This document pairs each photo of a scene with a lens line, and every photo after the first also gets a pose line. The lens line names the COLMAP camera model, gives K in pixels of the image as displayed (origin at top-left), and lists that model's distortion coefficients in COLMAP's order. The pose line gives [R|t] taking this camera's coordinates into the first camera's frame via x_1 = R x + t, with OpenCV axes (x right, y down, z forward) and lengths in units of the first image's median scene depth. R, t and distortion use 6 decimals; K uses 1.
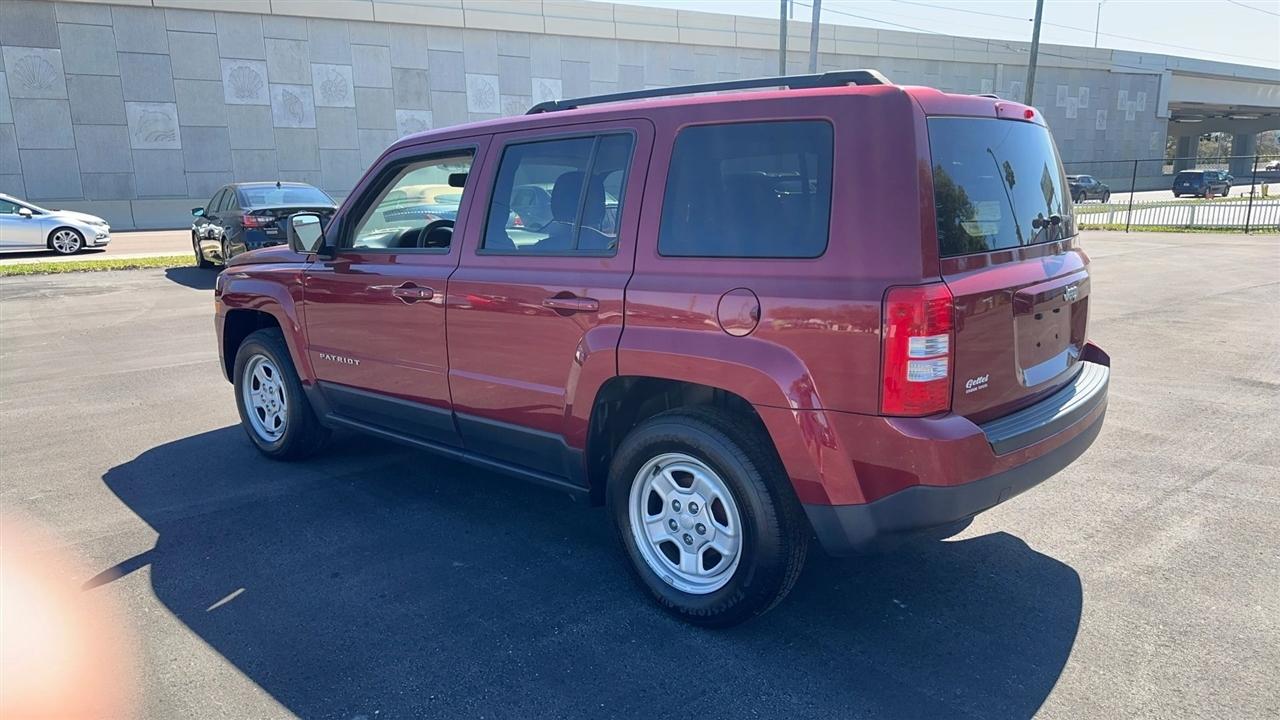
lens RADIAL K [[890.4, 0, 634.9], [0, 890.4, 363.9], [0, 0, 1]] dist [0.032991, -0.050086]
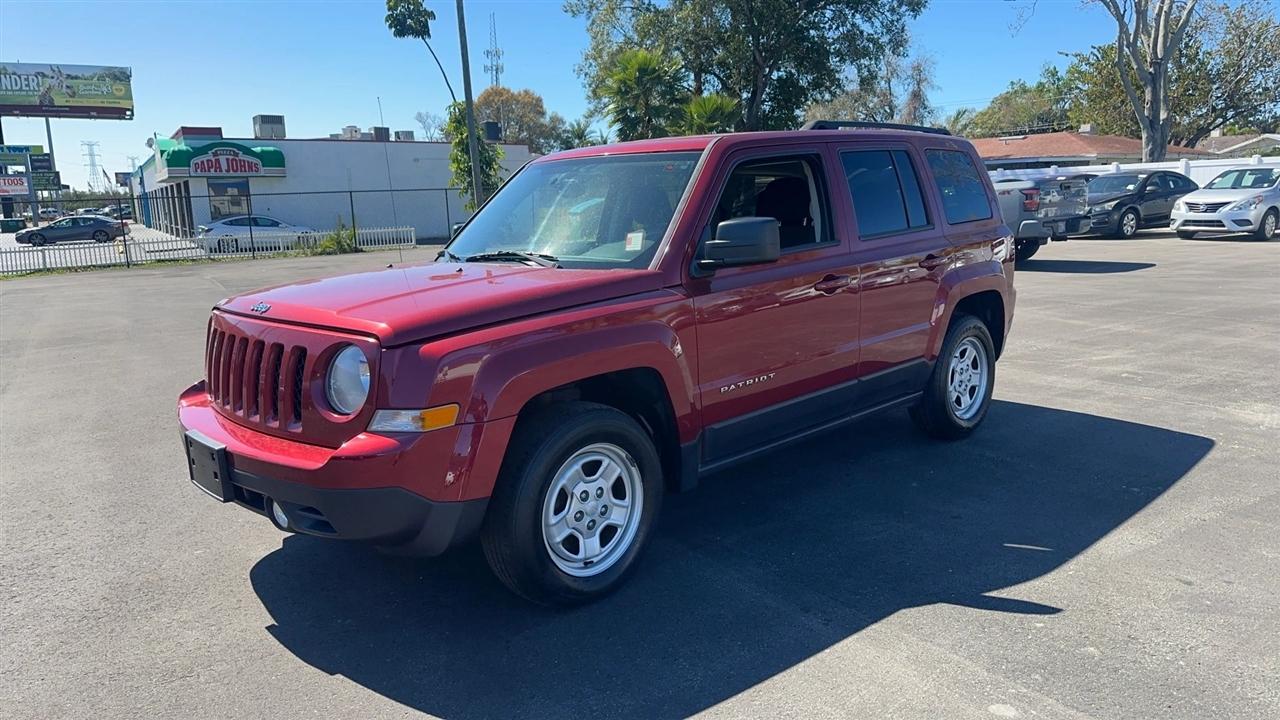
lens RADIAL K [[890.2, 0, 633.4], [0, 890.2, 358.0], [0, 0, 1]] dist [0.048704, -0.078054]
pose [[0.062388, -0.159489, 0.985226, -1.214164], [0.227278, 0.963484, 0.141577, -0.182693], [-0.971830, 0.215087, 0.096359, 1.033053]]
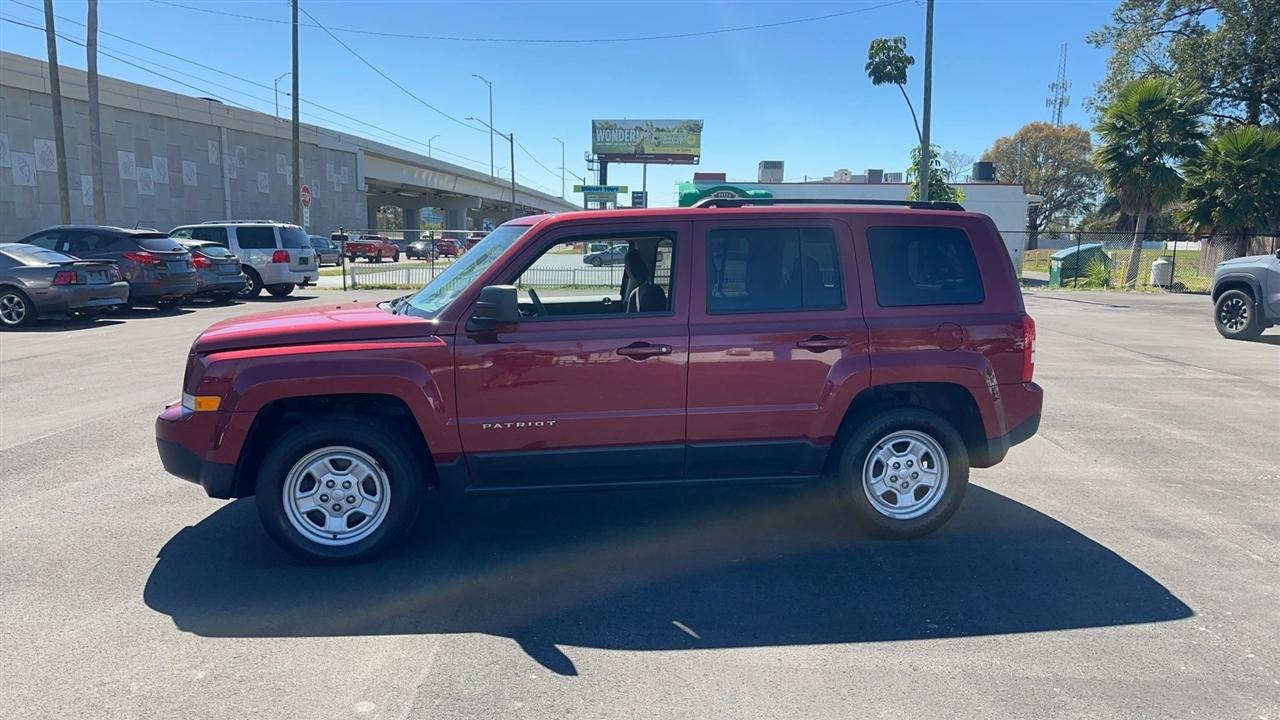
lens RADIAL K [[890.2, 0, 633.4], [0, 890.2, 358.0], [0, 0, 1]] dist [0.048704, -0.078054]
pose [[0.631454, -0.078945, 0.771384, -1.040256], [0.137496, 0.990439, -0.011190, -0.053361], [-0.763126, 0.113128, 0.636271, 0.241225]]
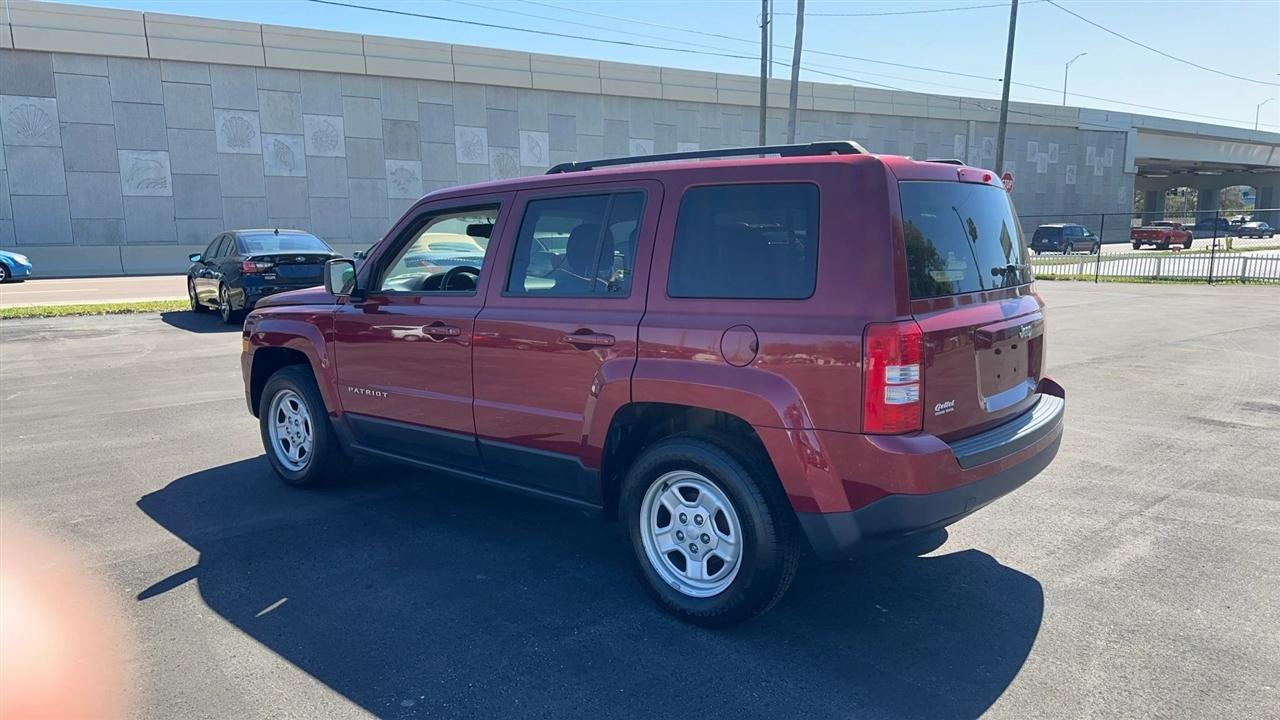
lens RADIAL K [[890.2, 0, 633.4], [0, 890.2, 358.0], [0, 0, 1]] dist [0.048704, -0.078054]
pose [[0.999796, 0.004030, 0.019781, -0.028439], [-0.002837, 0.998197, -0.059956, 0.017708], [-0.019987, 0.059888, 0.998005, -0.098494]]
